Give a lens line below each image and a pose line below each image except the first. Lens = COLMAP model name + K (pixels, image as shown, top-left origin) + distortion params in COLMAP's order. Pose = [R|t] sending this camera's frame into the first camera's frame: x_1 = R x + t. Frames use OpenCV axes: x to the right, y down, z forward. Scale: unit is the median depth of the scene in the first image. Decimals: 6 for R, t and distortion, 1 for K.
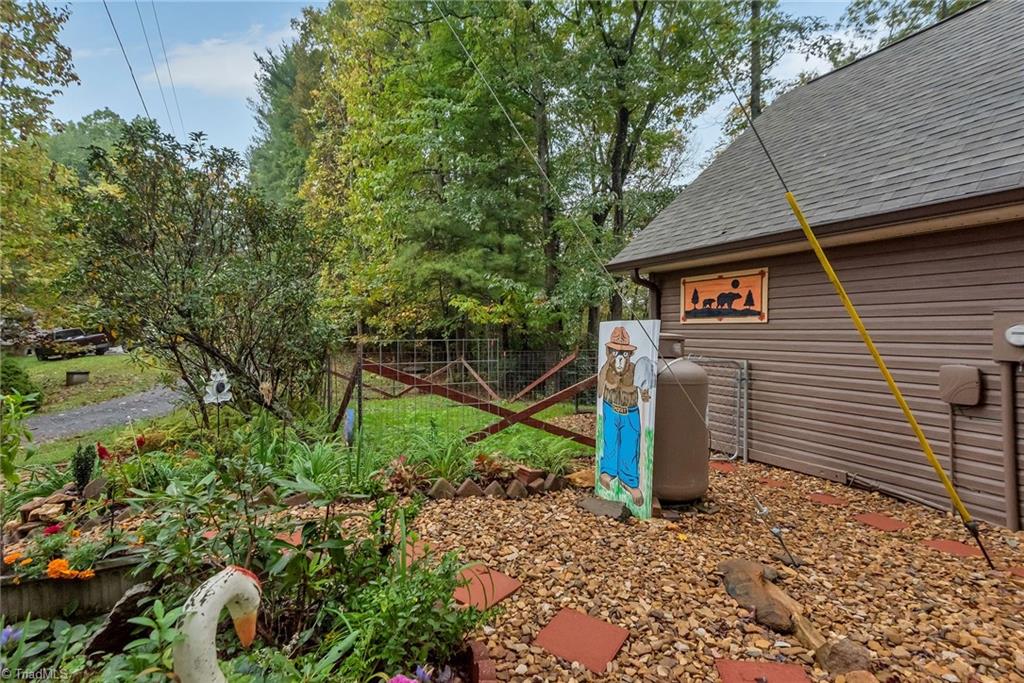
lens RADIAL K [[466.8, 0, 506.1], [0, 466.8, 338.9], [0, 0, 1]] dist [0.004155, 0.000192]
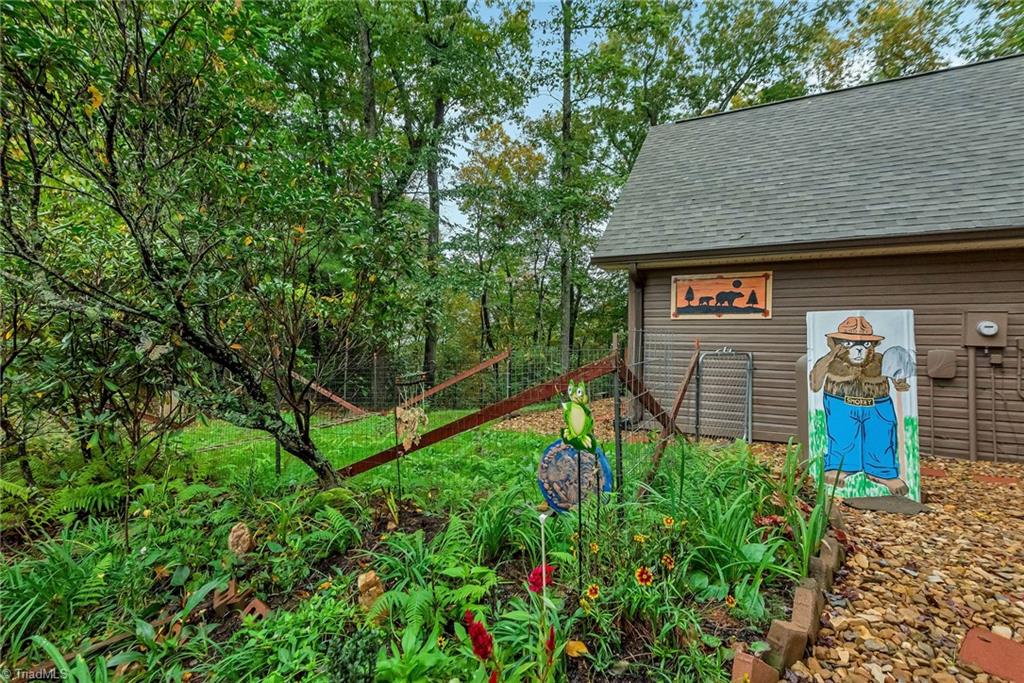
lens RADIAL K [[466.8, 0, 511.7], [0, 466.8, 336.8], [0, 0, 1]] dist [0.004155, 0.000192]
pose [[0.816434, -0.002146, 0.577435, -0.619586], [0.006681, 0.999961, -0.005730, 0.011312], [-0.577400, 0.008536, 0.816416, 0.421695]]
